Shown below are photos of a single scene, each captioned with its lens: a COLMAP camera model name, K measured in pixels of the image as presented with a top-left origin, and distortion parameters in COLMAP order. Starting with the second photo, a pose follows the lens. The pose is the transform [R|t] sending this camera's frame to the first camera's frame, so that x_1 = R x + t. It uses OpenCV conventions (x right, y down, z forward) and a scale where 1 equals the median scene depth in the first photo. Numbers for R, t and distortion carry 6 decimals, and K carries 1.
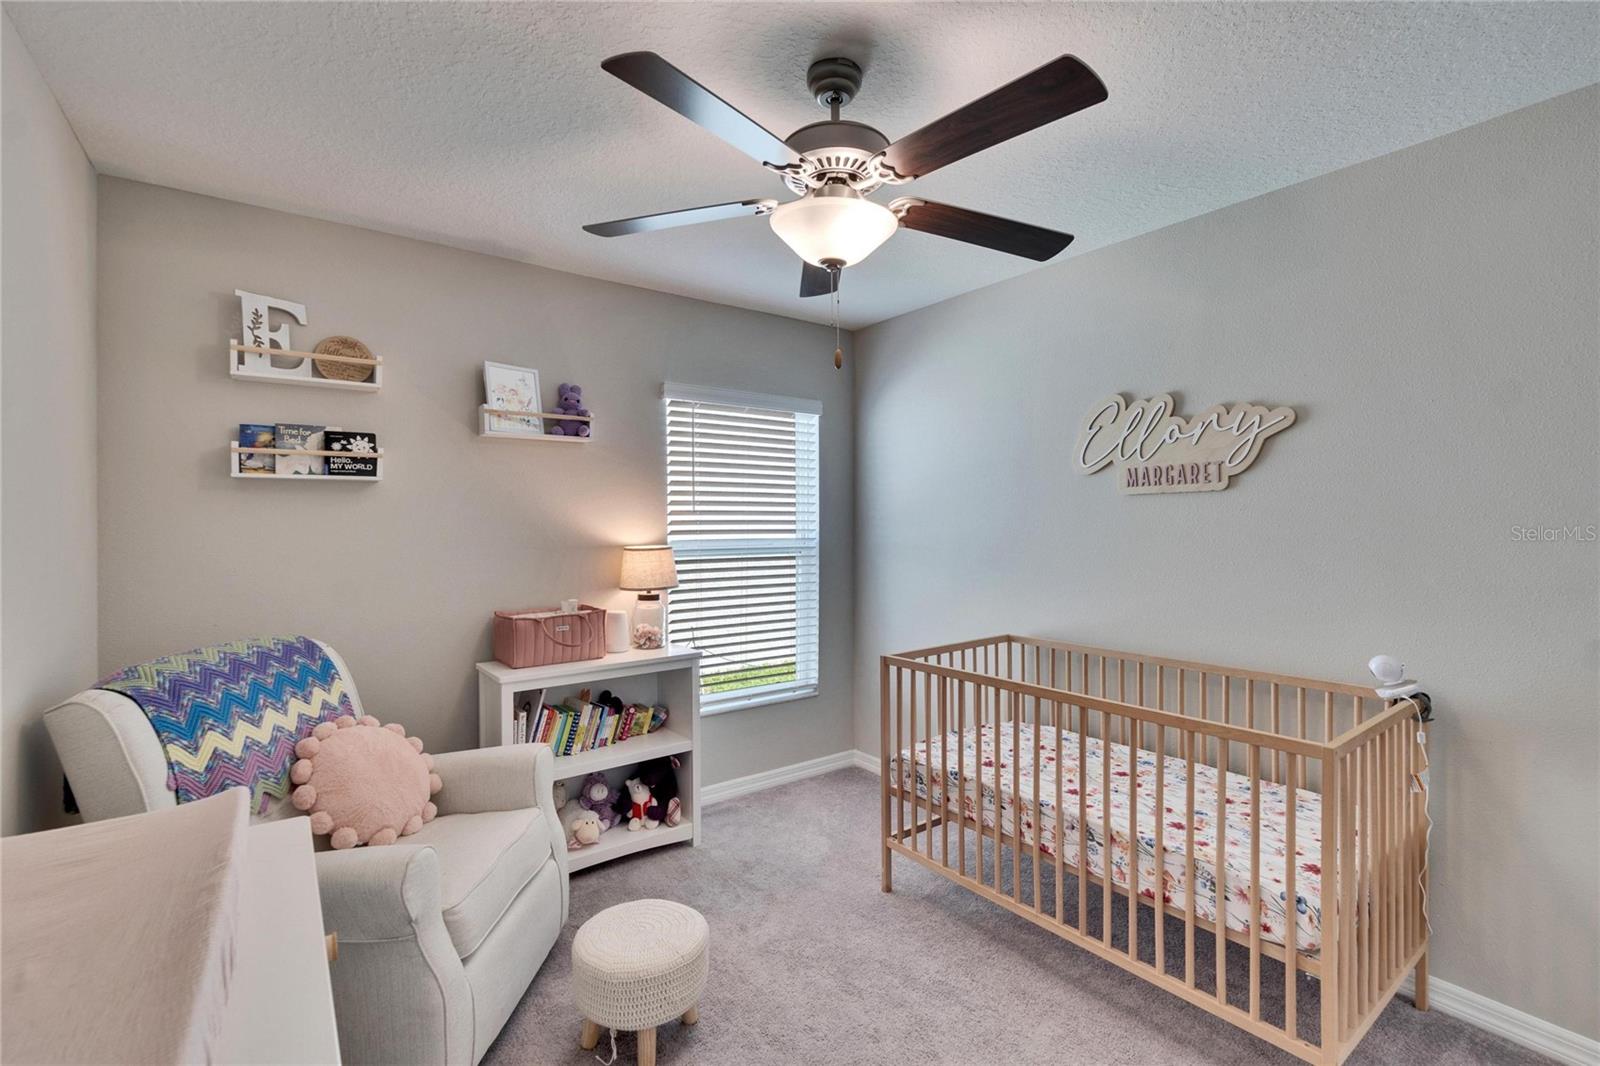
lens RADIAL K [[708.6, 0, 790.8], [0, 708.6, 522.3], [0, 0, 1]] dist [-0.002006, -0.000120]
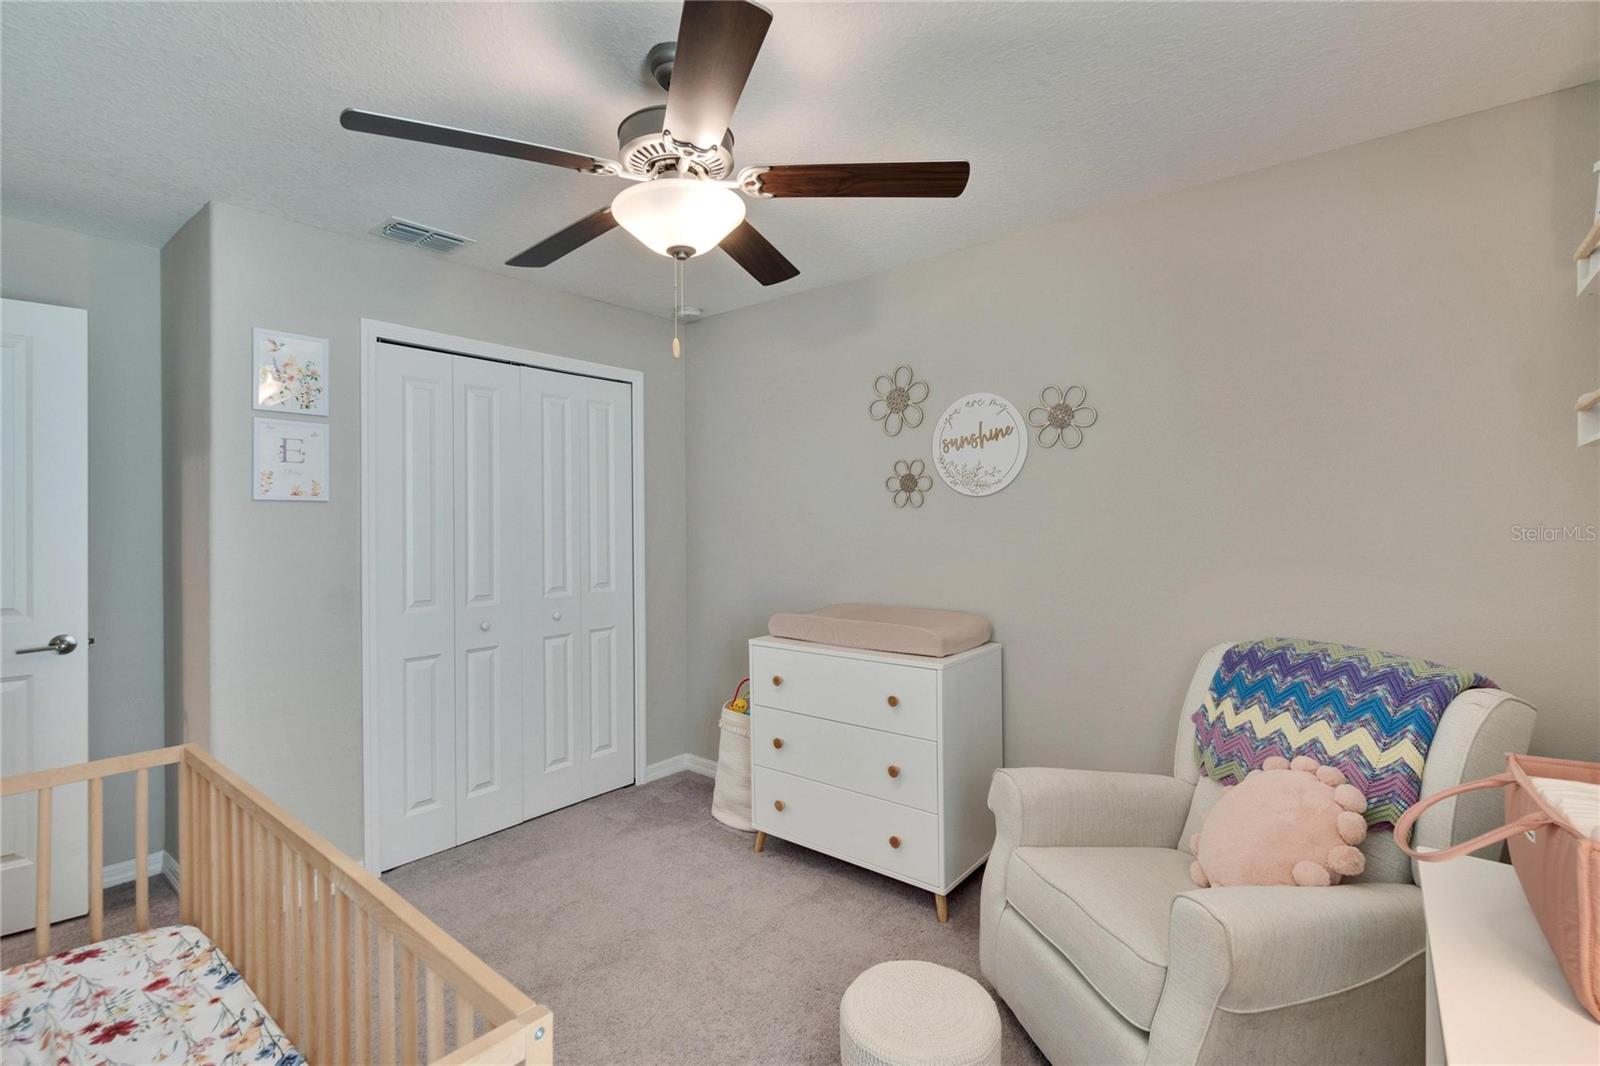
lens RADIAL K [[771.1, 0, 806.6], [0, 771.1, 523.9], [0, 0, 1]] dist [0.094849, -0.000061]
pose [[-0.967687, 0.004056, -0.252120, 0.119091], [0.003786, 0.999992, 0.001555, 0.006404], [0.252124, 0.000550, -0.967695, 1.484263]]
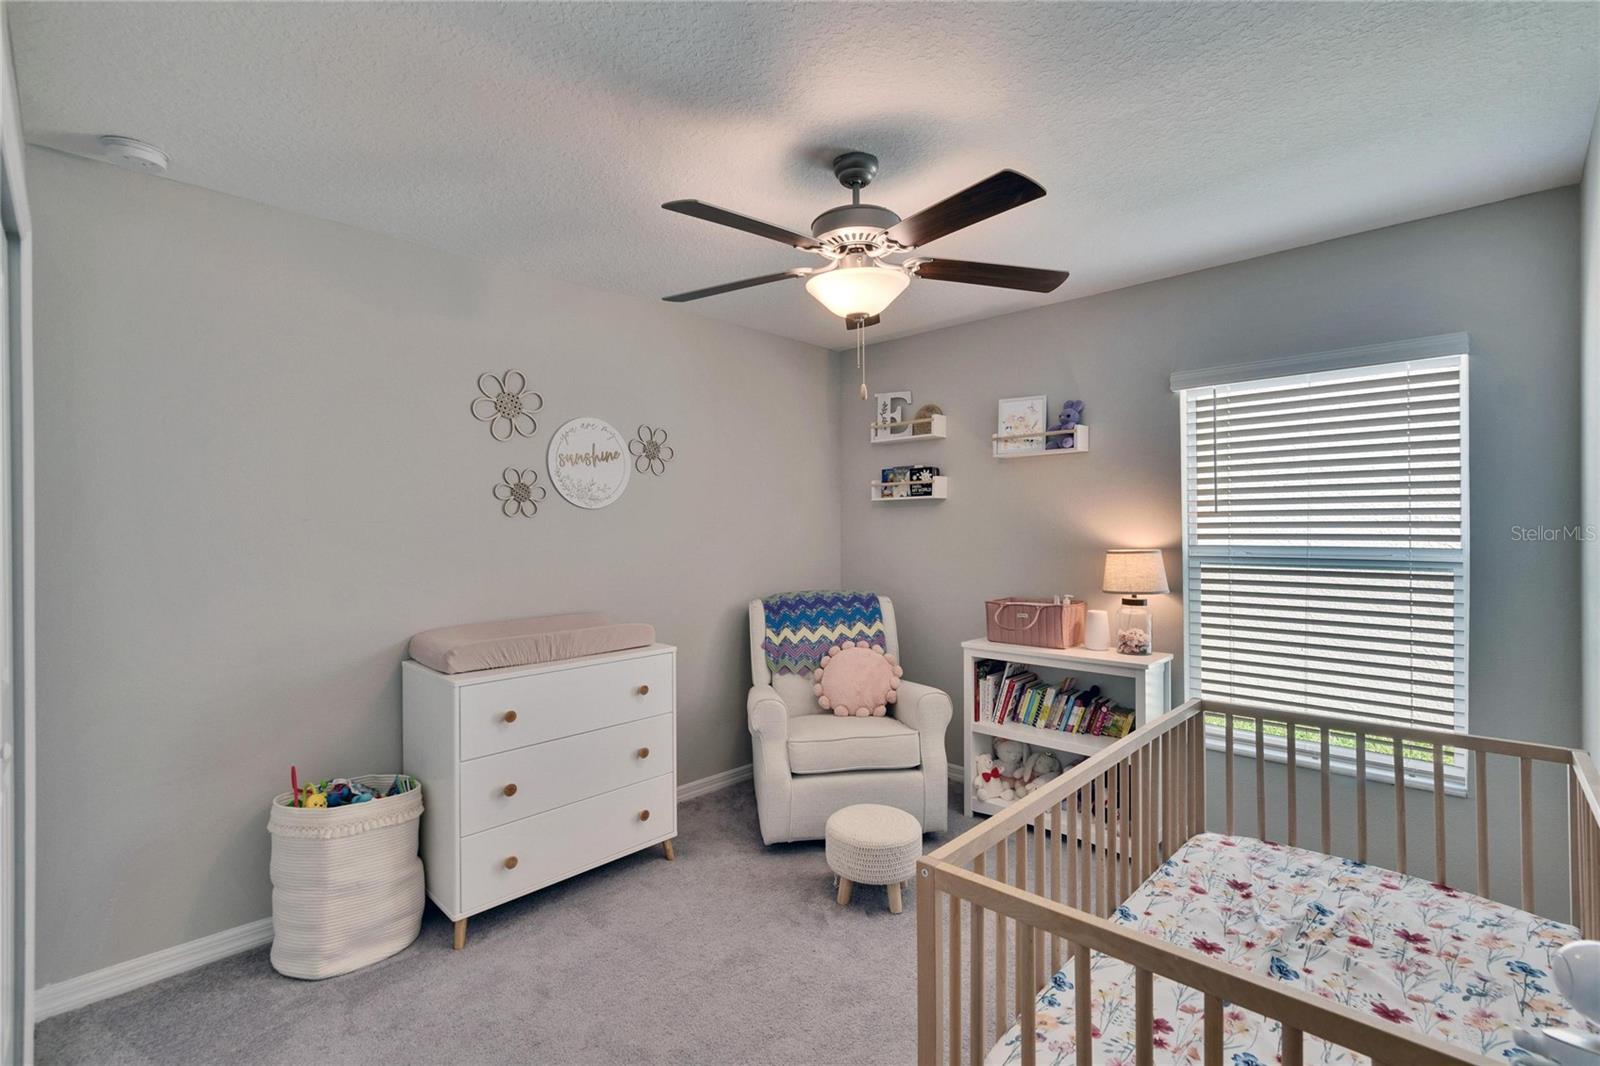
lens RADIAL K [[708.6, 0, 790.8], [0, 708.6, 522.3], [0, 0, 1]] dist [-0.002006, -0.000120]
pose [[0.171178, -0.005592, -0.985224, 0.877005], [0.005140, 0.999975, -0.004783, -0.002721], [0.985227, -0.004246, 0.171203, 0.471828]]
